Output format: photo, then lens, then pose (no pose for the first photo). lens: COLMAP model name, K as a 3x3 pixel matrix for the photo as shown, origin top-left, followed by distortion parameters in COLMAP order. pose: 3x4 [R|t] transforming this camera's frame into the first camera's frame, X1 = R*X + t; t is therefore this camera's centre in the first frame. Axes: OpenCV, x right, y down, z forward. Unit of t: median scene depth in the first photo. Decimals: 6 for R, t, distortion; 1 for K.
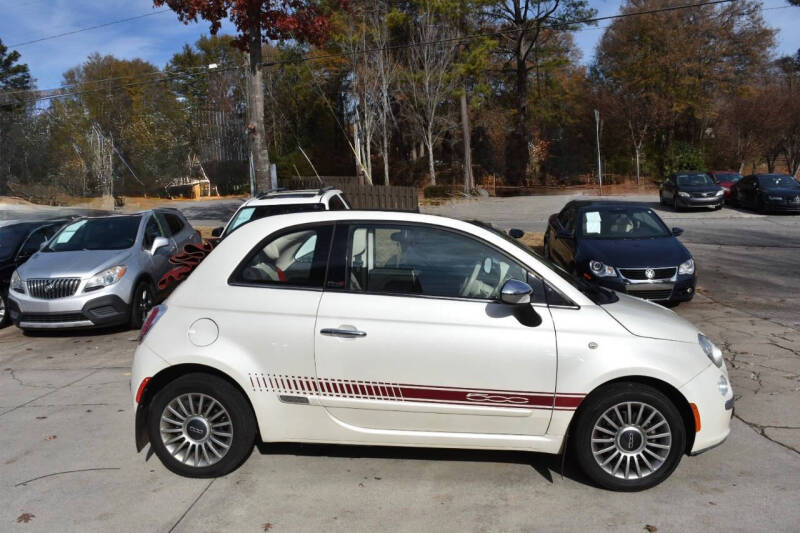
lens RADIAL K [[624.1, 0, 392.4], [0, 624.1, 260.7], [0, 0, 1]] dist [-0.102908, 0.032948]
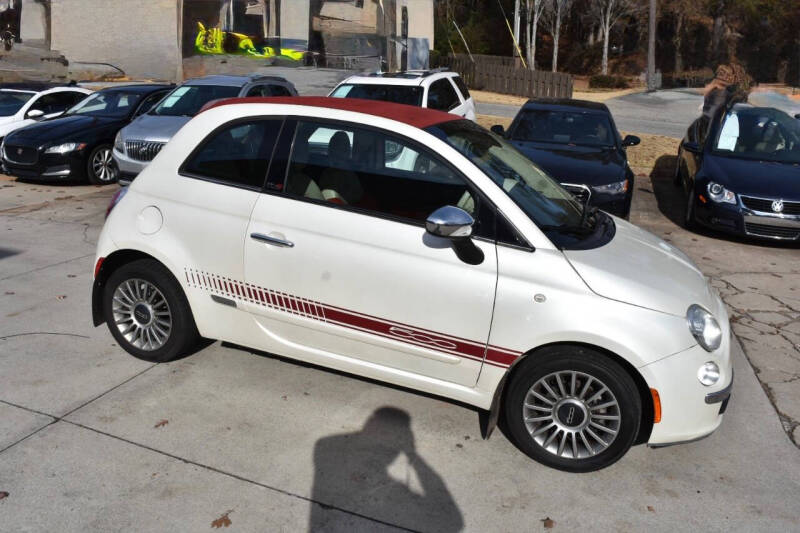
lens RADIAL K [[624.1, 0, 392.4], [0, 624.1, 260.7], [0, 0, 1]] dist [-0.102908, 0.032948]
pose [[0.960290, 0.144186, -0.238859, 0.309977], [-0.096364, 0.974832, 0.201038, -0.055995], [0.261834, -0.170037, 0.950016, 0.158507]]
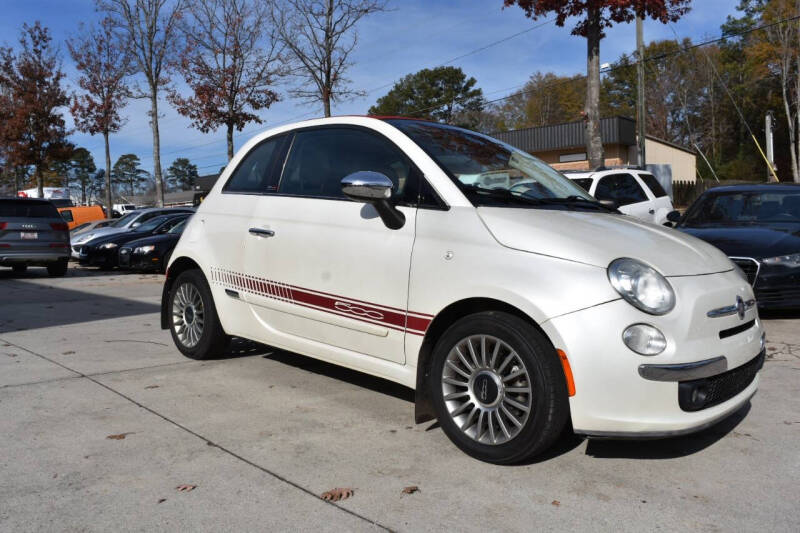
lens RADIAL K [[624.1, 0, 392.4], [0, 624.1, 260.7], [0, 0, 1]] dist [-0.102908, 0.032948]
pose [[0.768592, 0.058538, -0.637055, 0.730216], [-0.073248, 0.997308, 0.003270, 0.139795], [0.635532, 0.044150, 0.770811, 0.333189]]
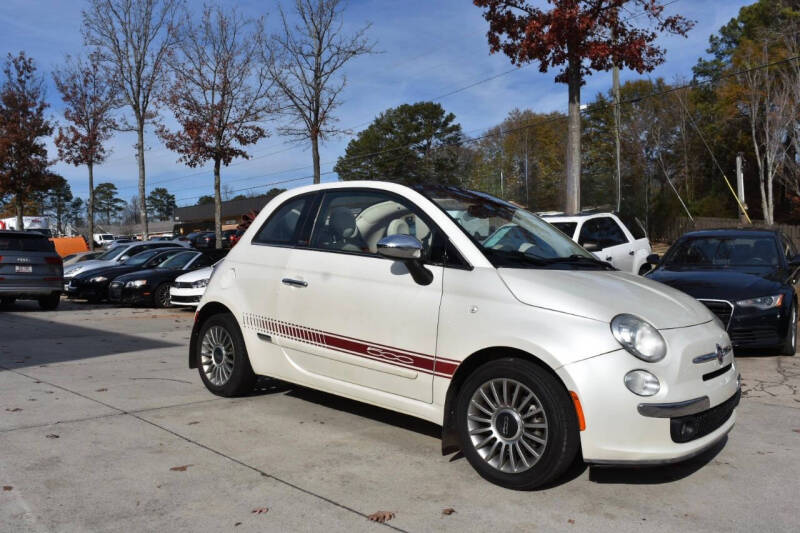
lens RADIAL K [[624.1, 0, 392.4], [0, 624.1, 260.7], [0, 0, 1]] dist [-0.102908, 0.032948]
pose [[0.790620, 0.032036, -0.611468, 0.745909], [-0.079441, 0.995557, -0.050557, 0.116086], [0.607131, 0.088547, 0.789652, 0.190830]]
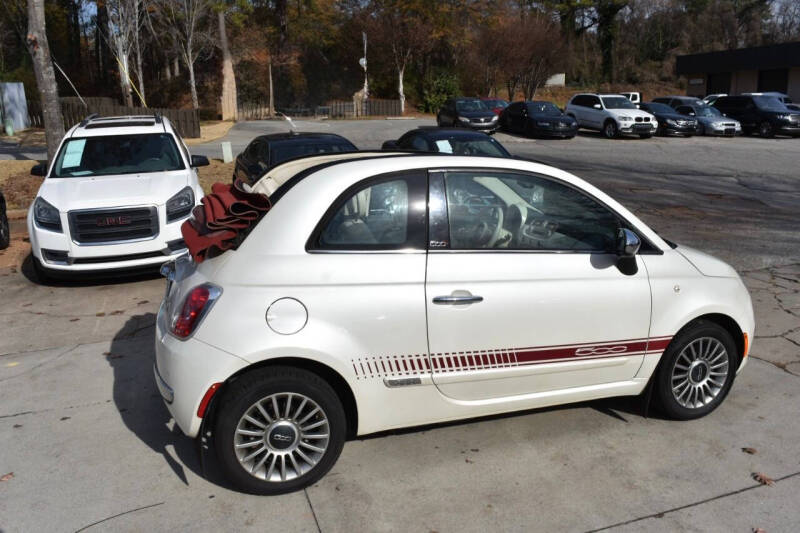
lens RADIAL K [[624.1, 0, 392.4], [0, 624.1, 260.7], [0, 0, 1]] dist [-0.102908, 0.032948]
pose [[0.921479, -0.074472, 0.381223, -0.477779], [0.026832, 0.991308, 0.128794, -0.051380], [-0.387501, -0.108452, 0.915468, 0.237197]]
